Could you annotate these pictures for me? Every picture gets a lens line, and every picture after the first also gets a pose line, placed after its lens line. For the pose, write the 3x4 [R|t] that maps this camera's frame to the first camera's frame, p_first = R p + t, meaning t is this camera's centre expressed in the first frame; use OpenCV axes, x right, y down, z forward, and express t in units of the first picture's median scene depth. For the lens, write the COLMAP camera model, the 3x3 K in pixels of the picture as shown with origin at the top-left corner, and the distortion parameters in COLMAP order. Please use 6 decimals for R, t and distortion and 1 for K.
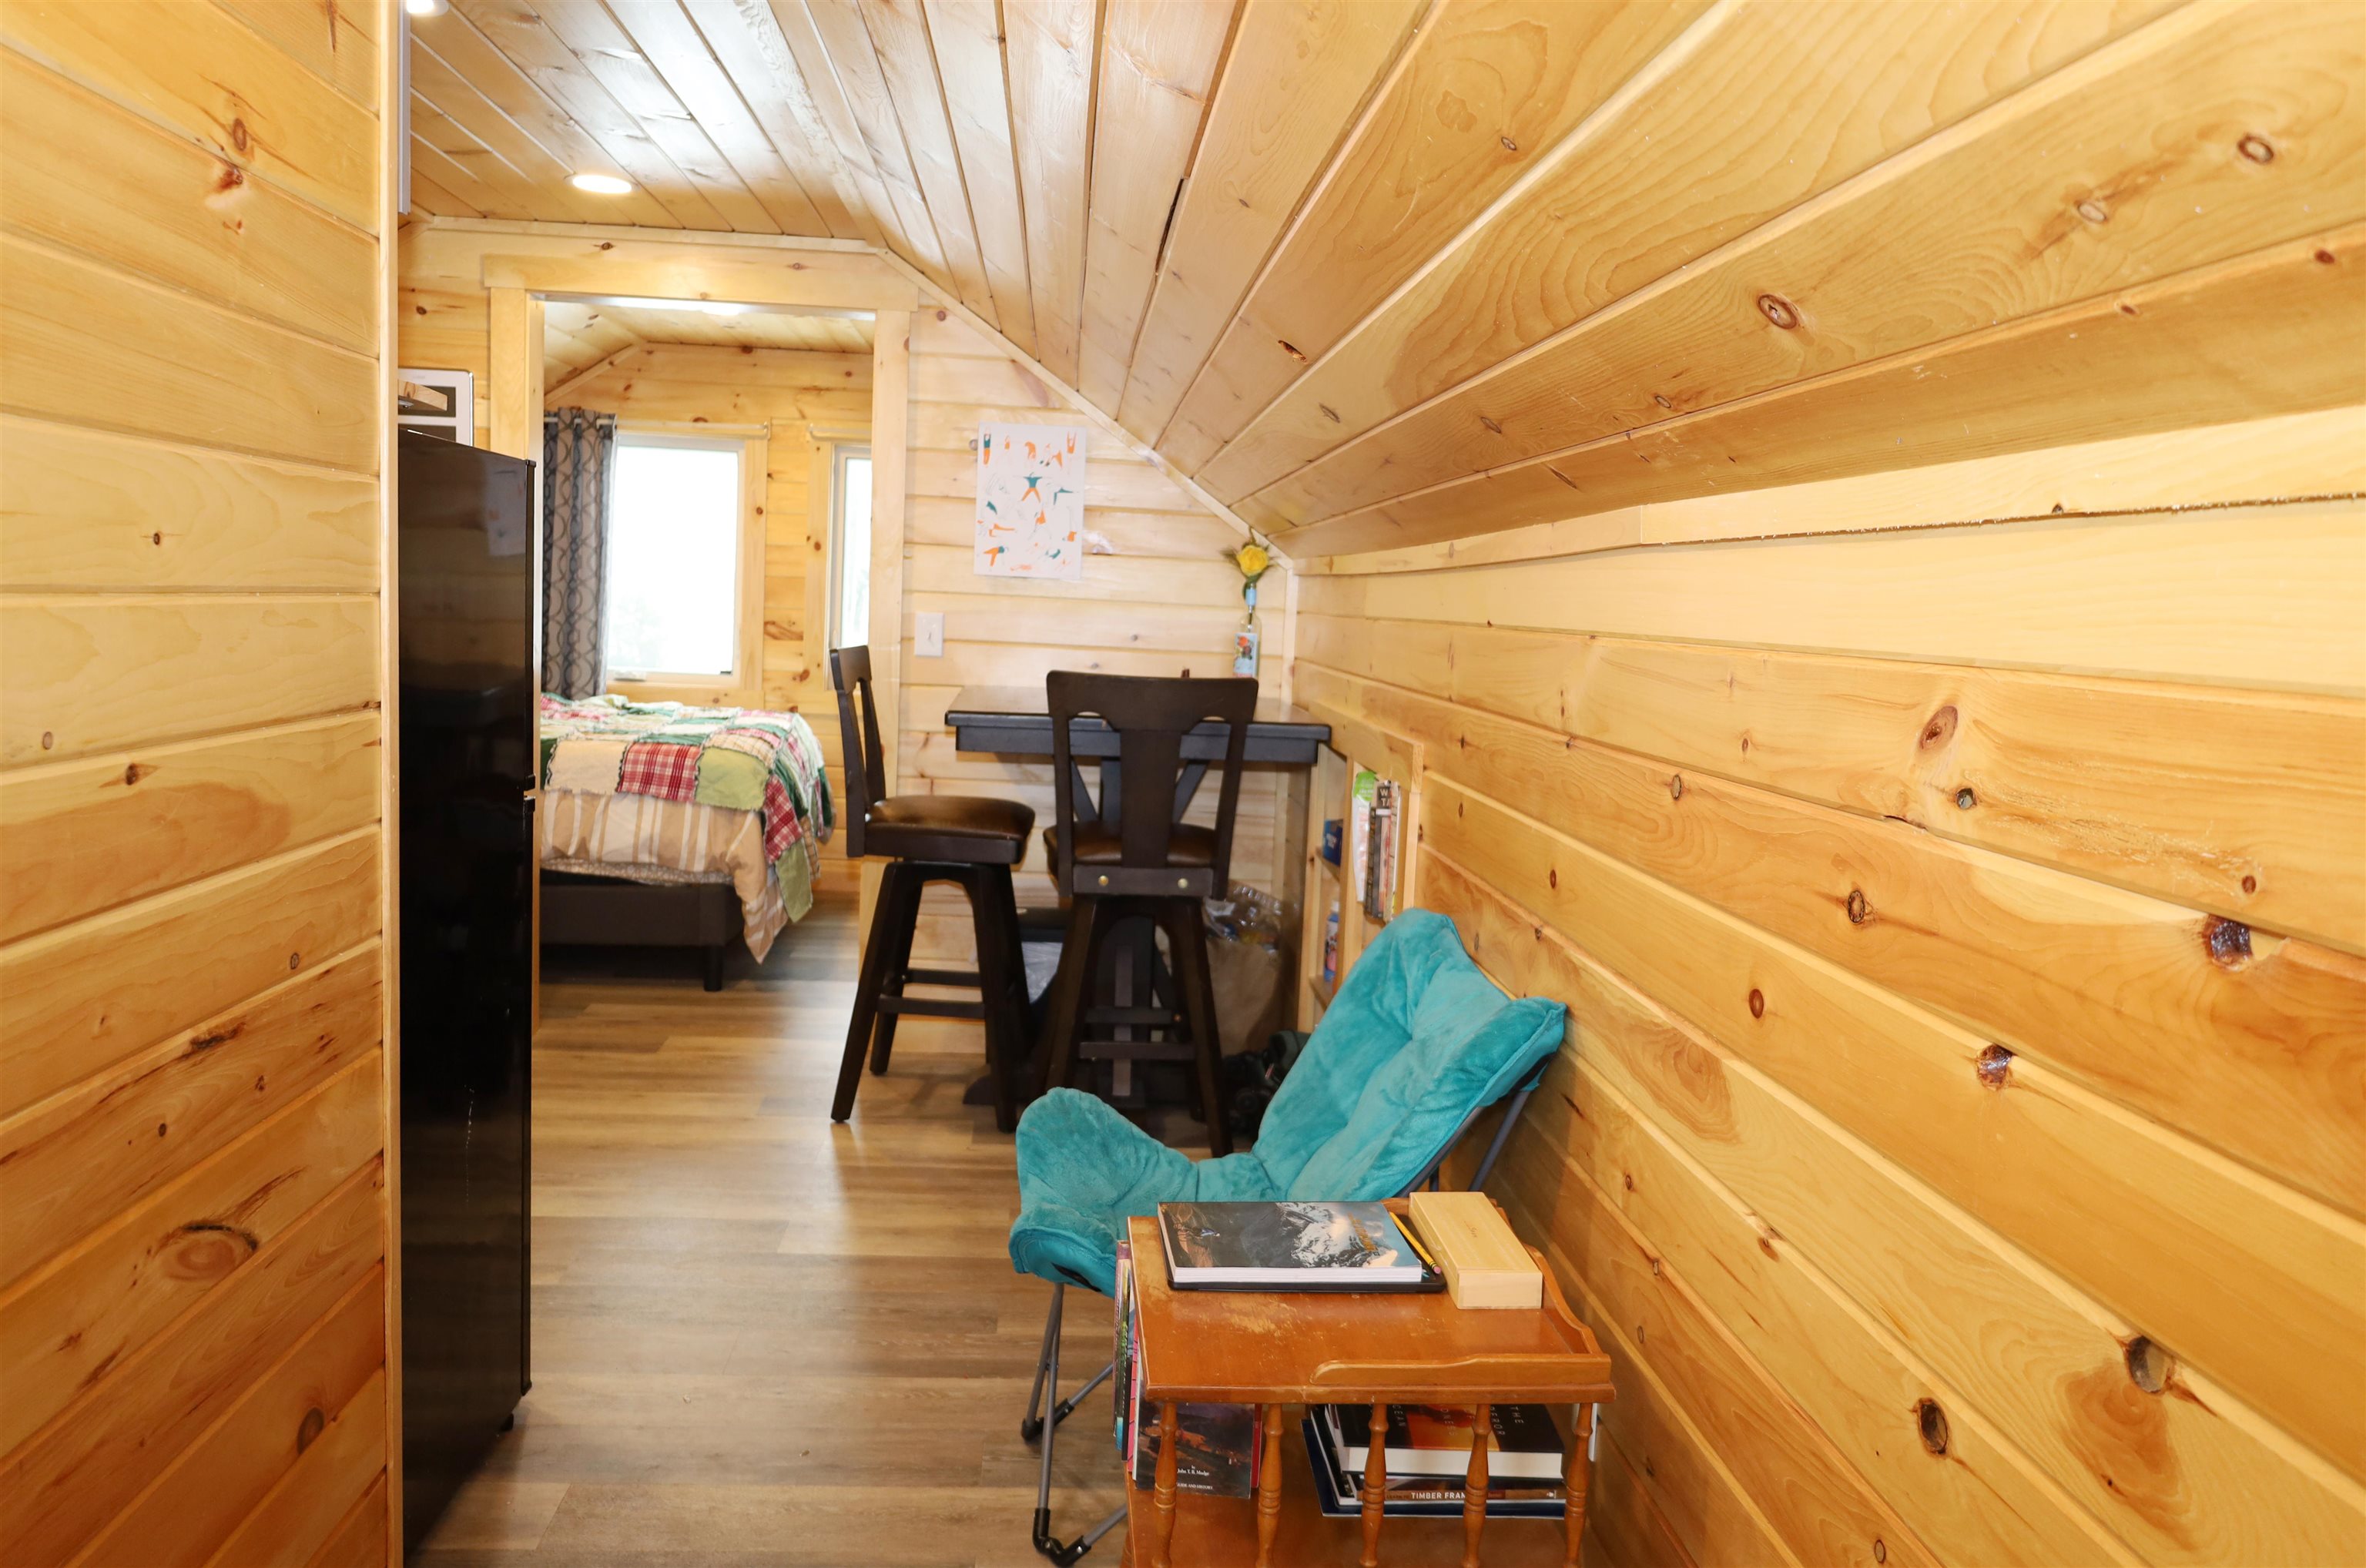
lens RADIAL K [[1641.7, 0, 1183.0], [0, 1641.7, 784.0], [0, 0, 1]] dist [-0.022473, -0.002899]
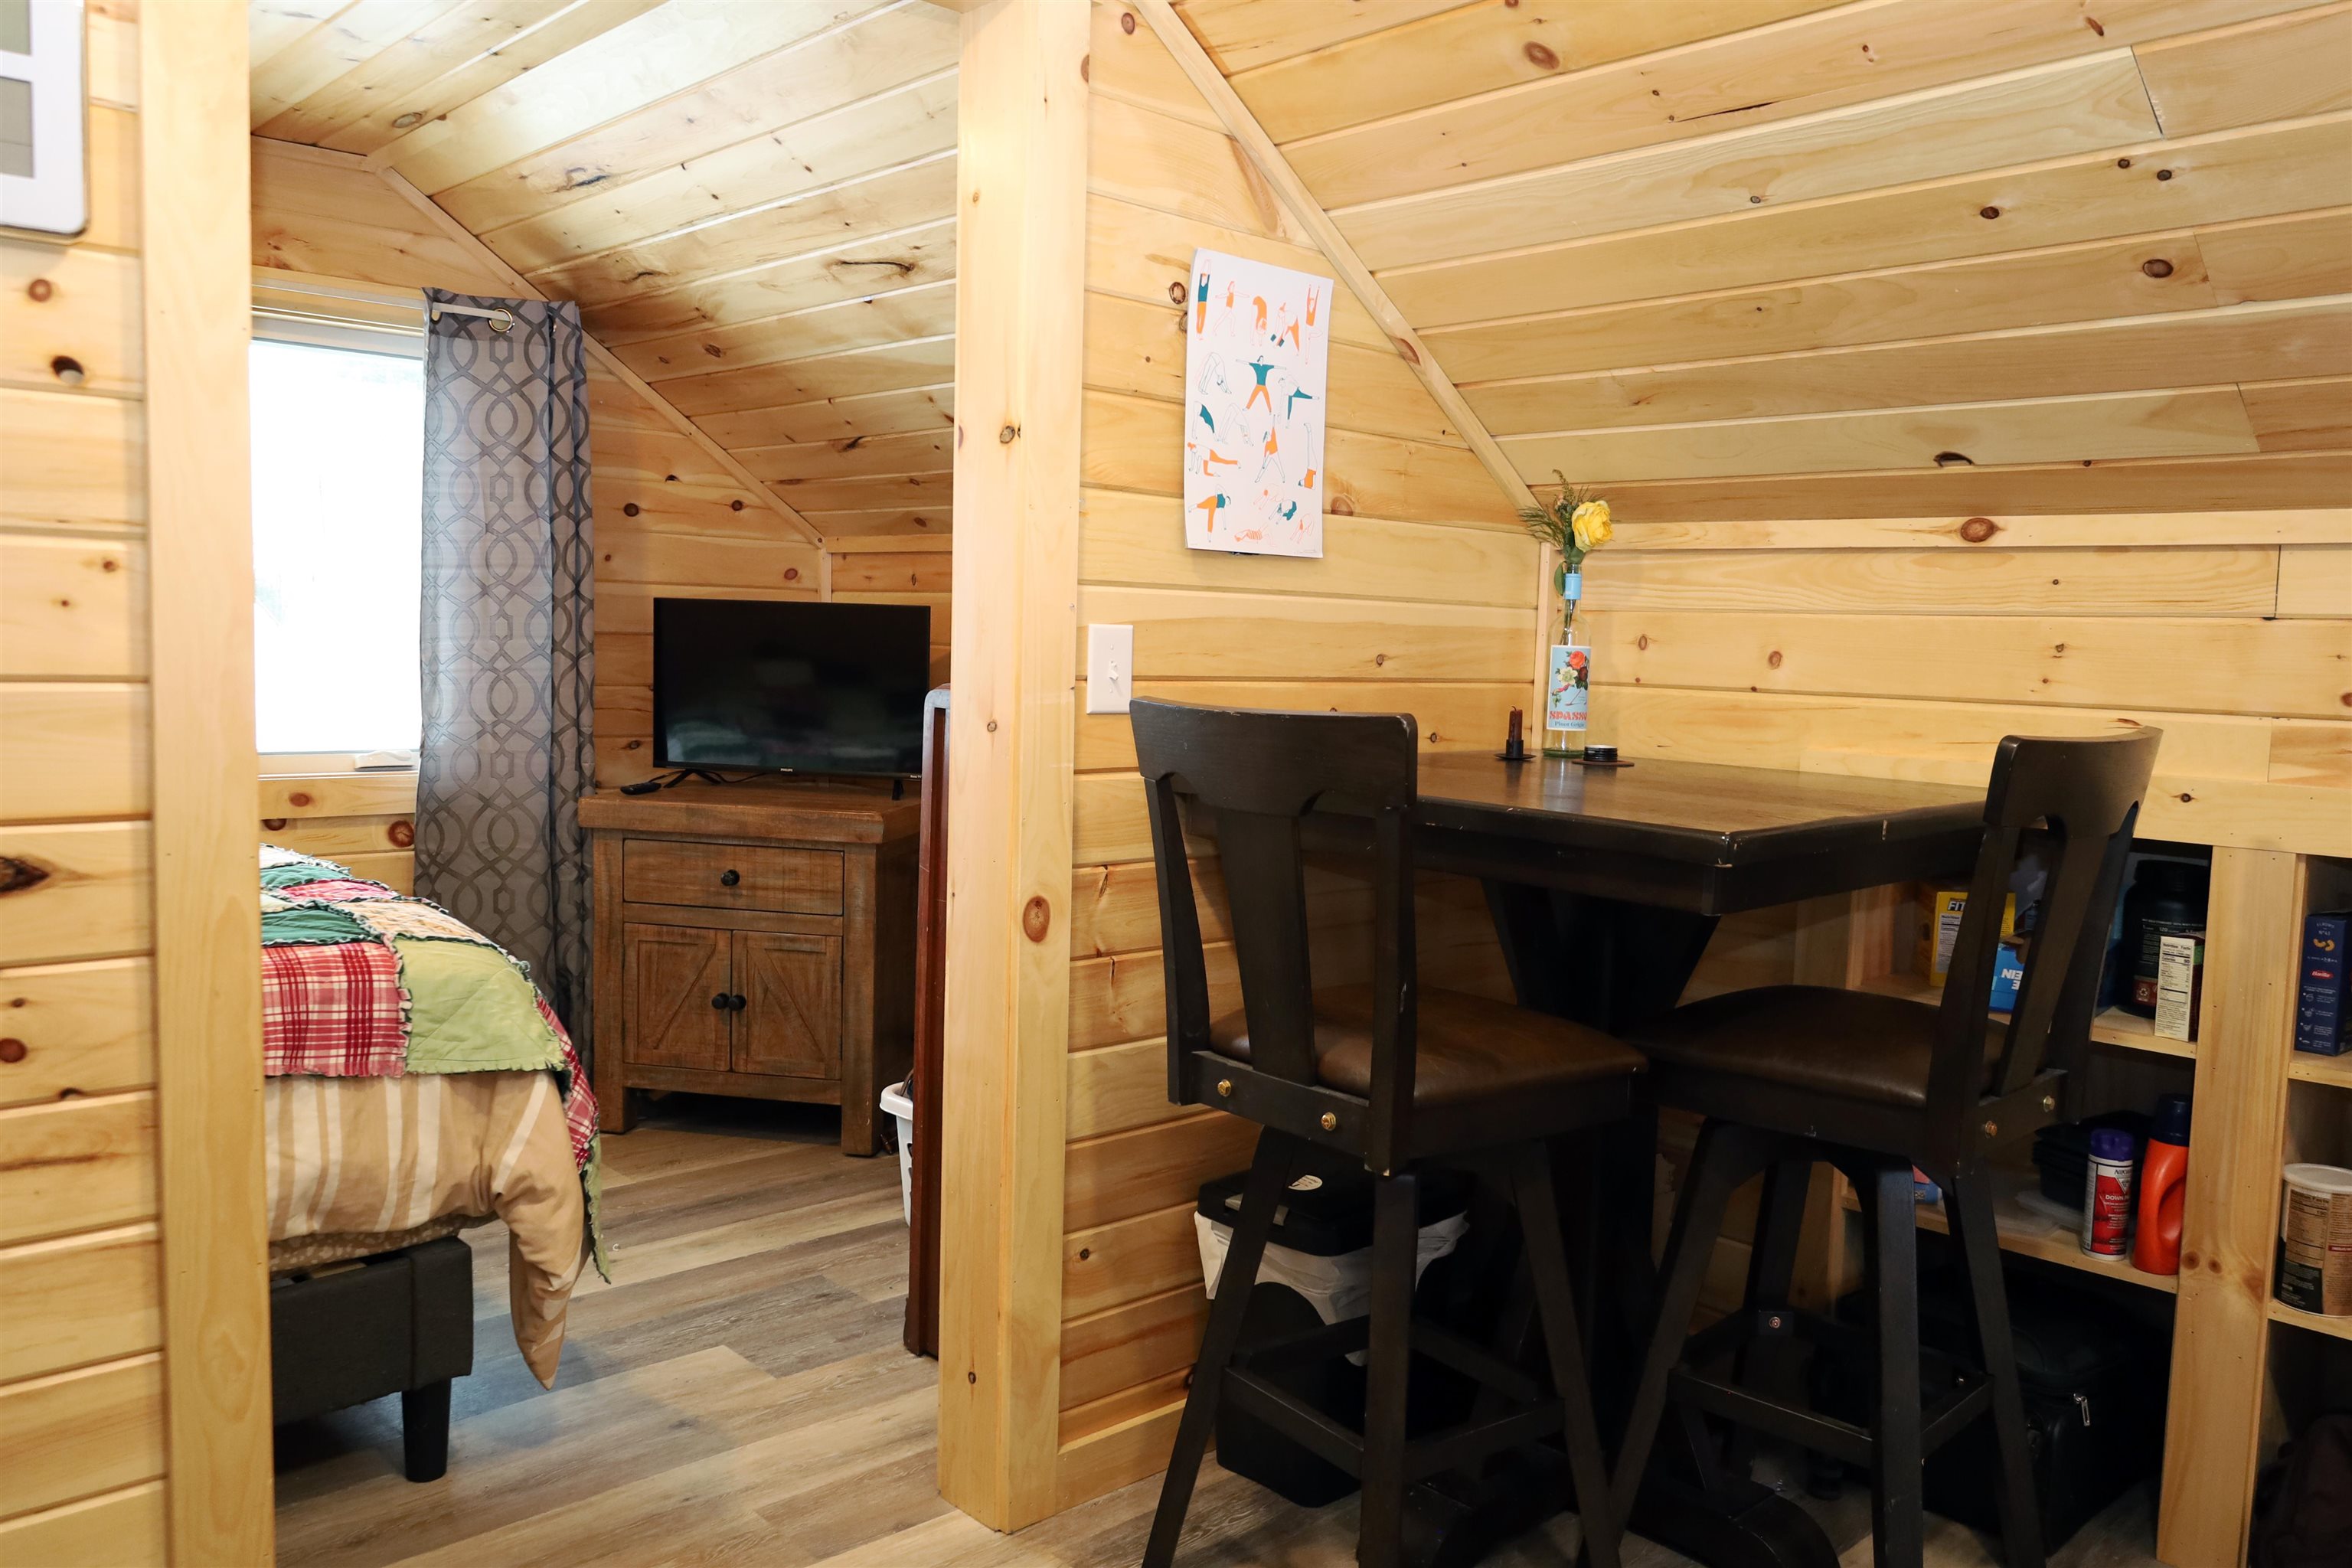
lens RADIAL K [[1808.7, 0, 1176.0], [0, 1808.7, 784.0], [0, 0, 1]] dist [-0.009017, 0.000230]
pose [[0.785959, -0.076629, 0.613512, -0.426953], [0.078705, 0.996617, 0.023651, -0.060364], [-0.613249, 0.029698, 0.789331, 0.496429]]
